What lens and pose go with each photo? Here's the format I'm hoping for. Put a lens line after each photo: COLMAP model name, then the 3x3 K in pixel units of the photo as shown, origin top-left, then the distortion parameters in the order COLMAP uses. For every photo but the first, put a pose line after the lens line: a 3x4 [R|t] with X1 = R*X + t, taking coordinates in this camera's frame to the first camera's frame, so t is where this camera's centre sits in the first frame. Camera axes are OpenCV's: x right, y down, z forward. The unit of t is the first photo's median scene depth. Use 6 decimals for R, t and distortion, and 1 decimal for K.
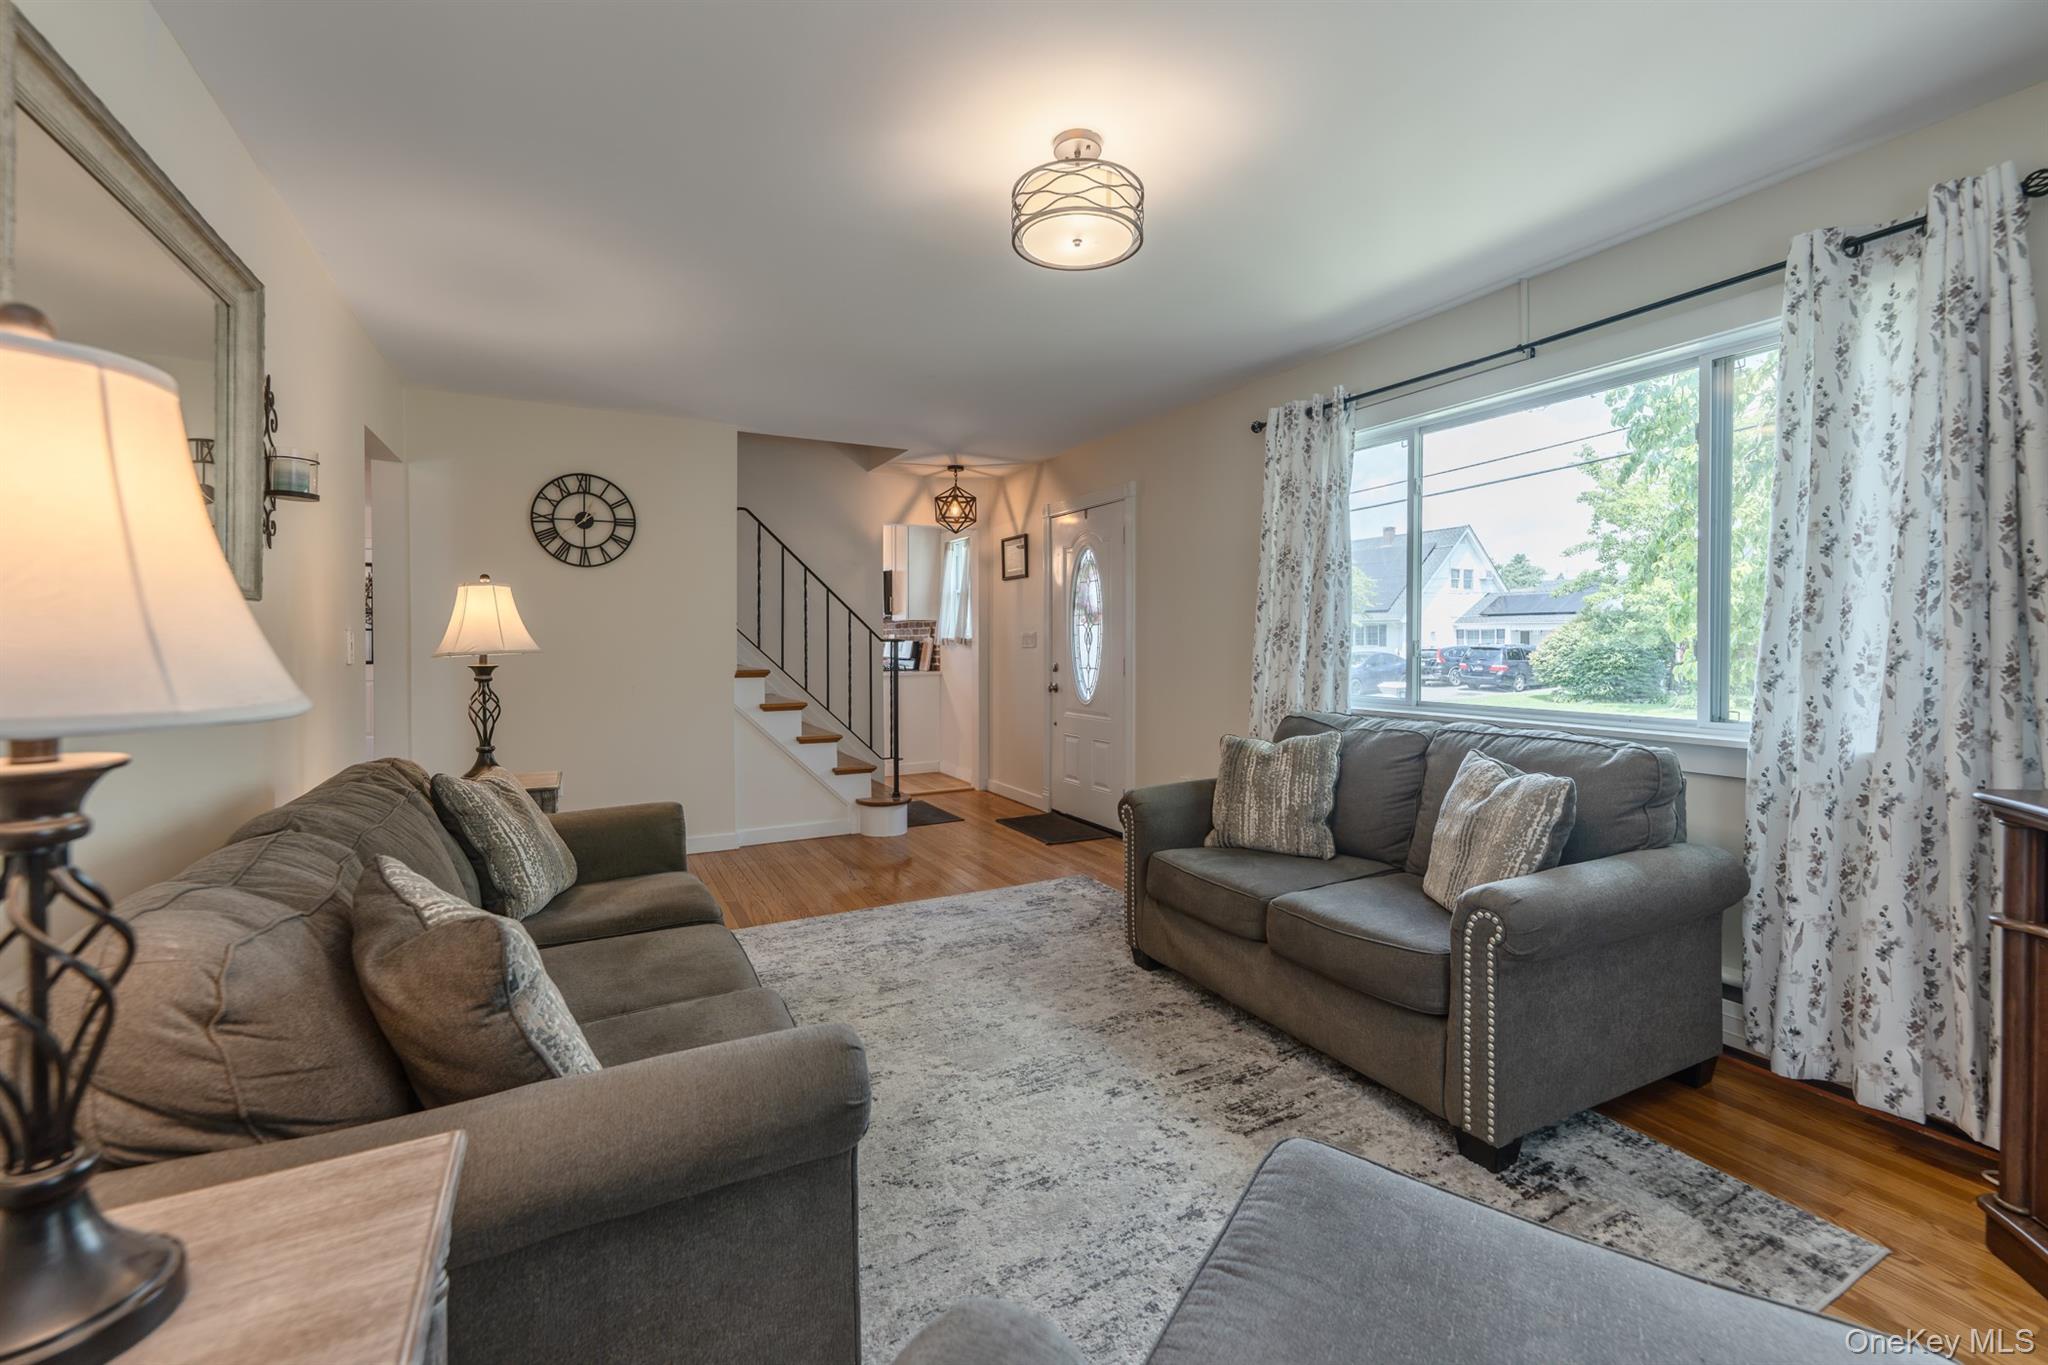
lens RADIAL K [[894.8, 0, 1018.8], [0, 894.8, 679.1], [0, 0, 1]] dist [0.001824, 0.000007]
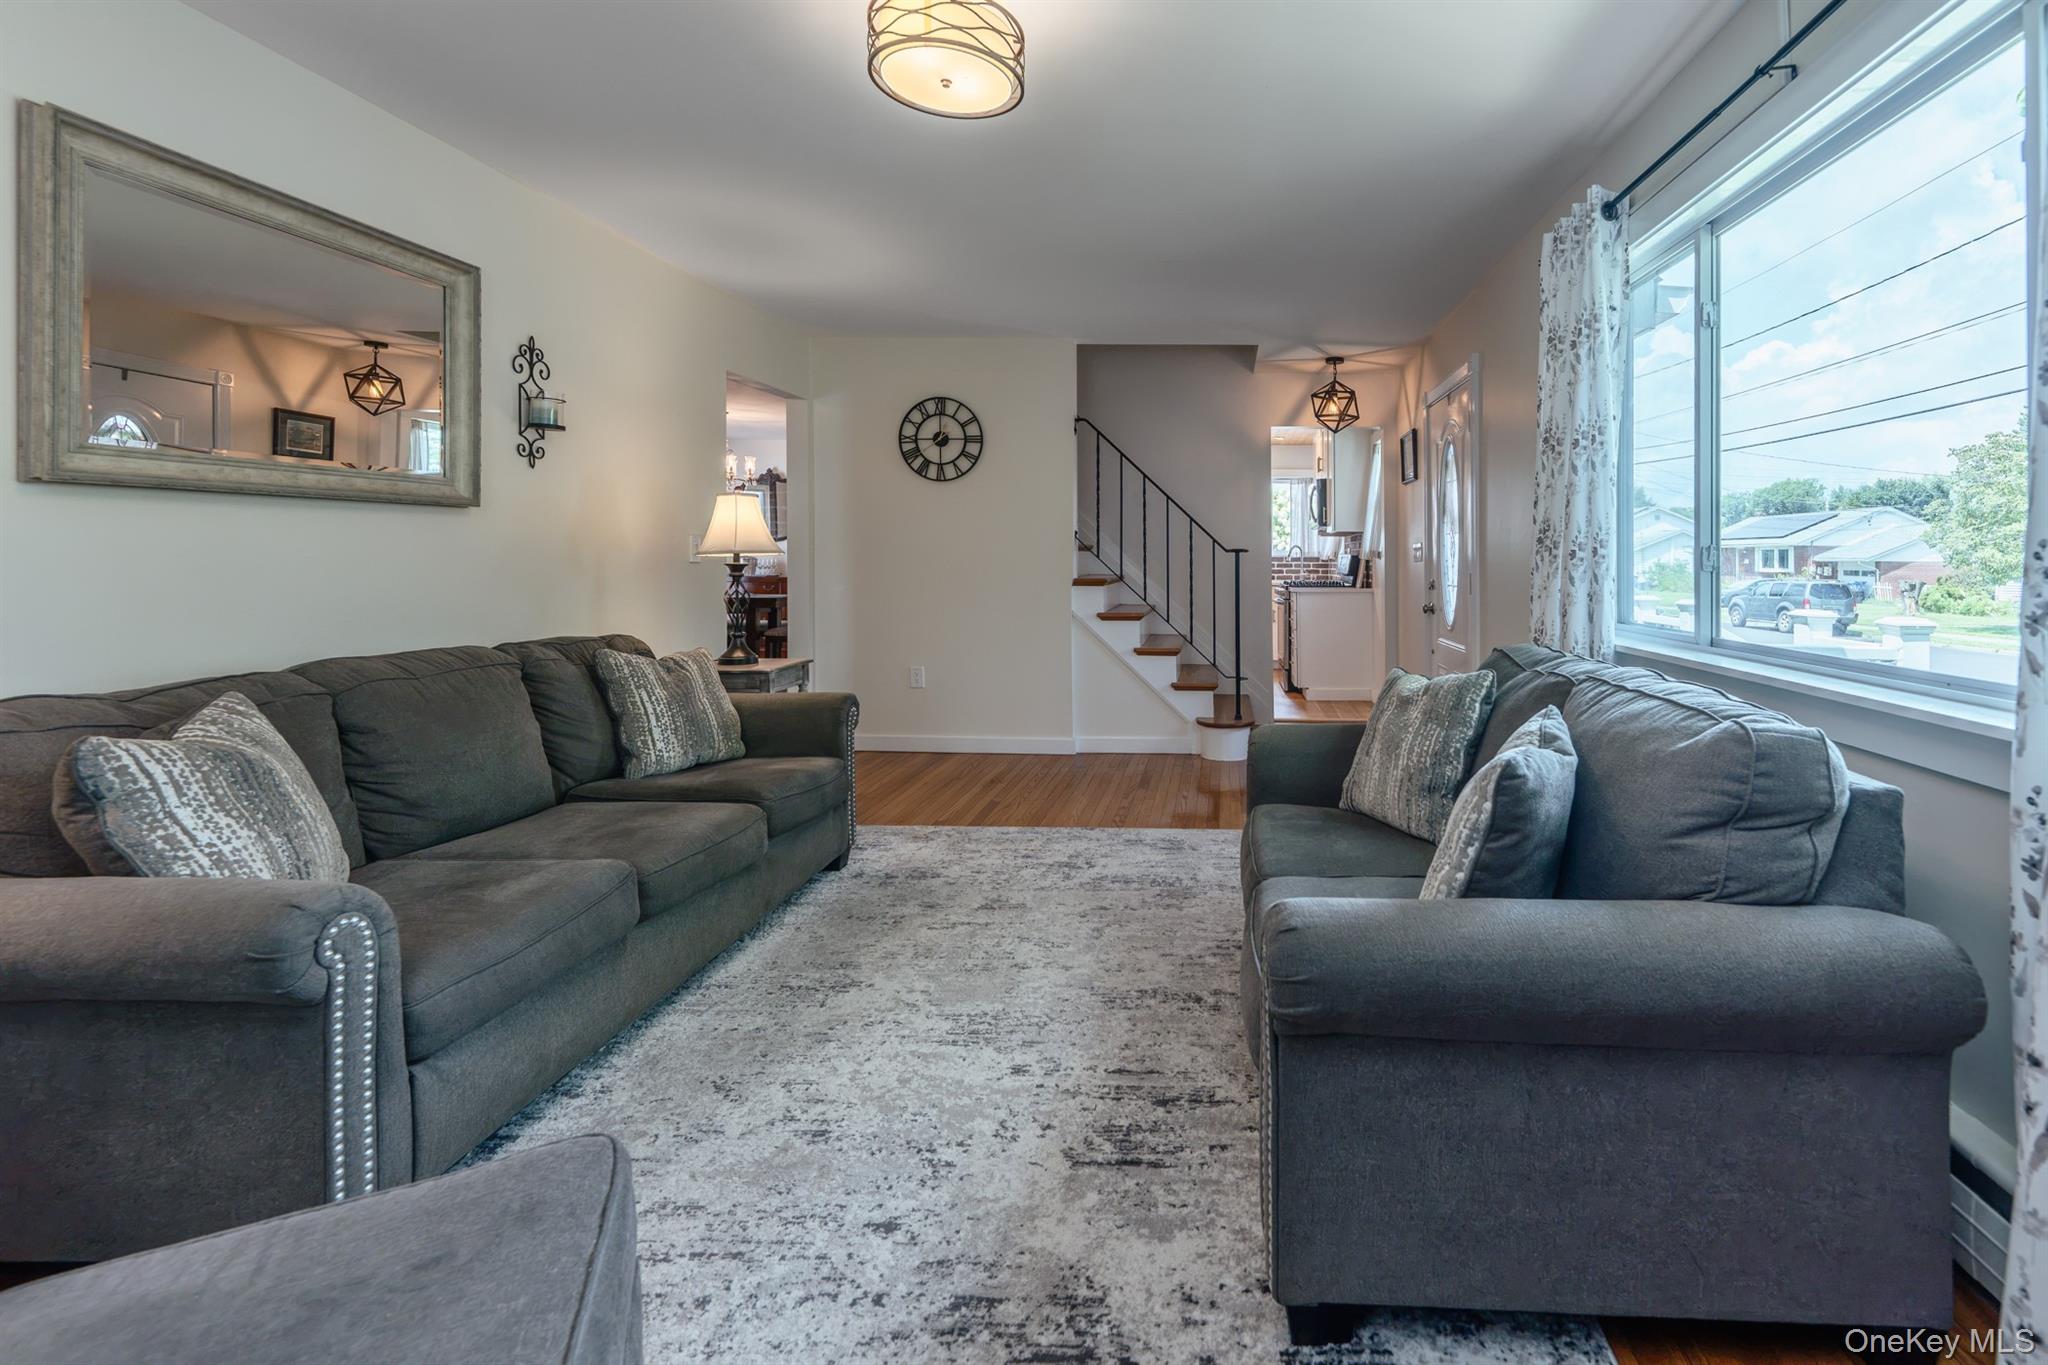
lens RADIAL K [[934.4, 0, 1228.7], [0, 934.4, 586.5], [0, 0, 1]] dist [-0.000579, 0.000729]
pose [[0.864132, 0.023442, -0.502718, 0.533565], [-0.032404, 0.999433, -0.009097, 0.004776], [0.502220, 0.024151, 0.864402, 0.242852]]
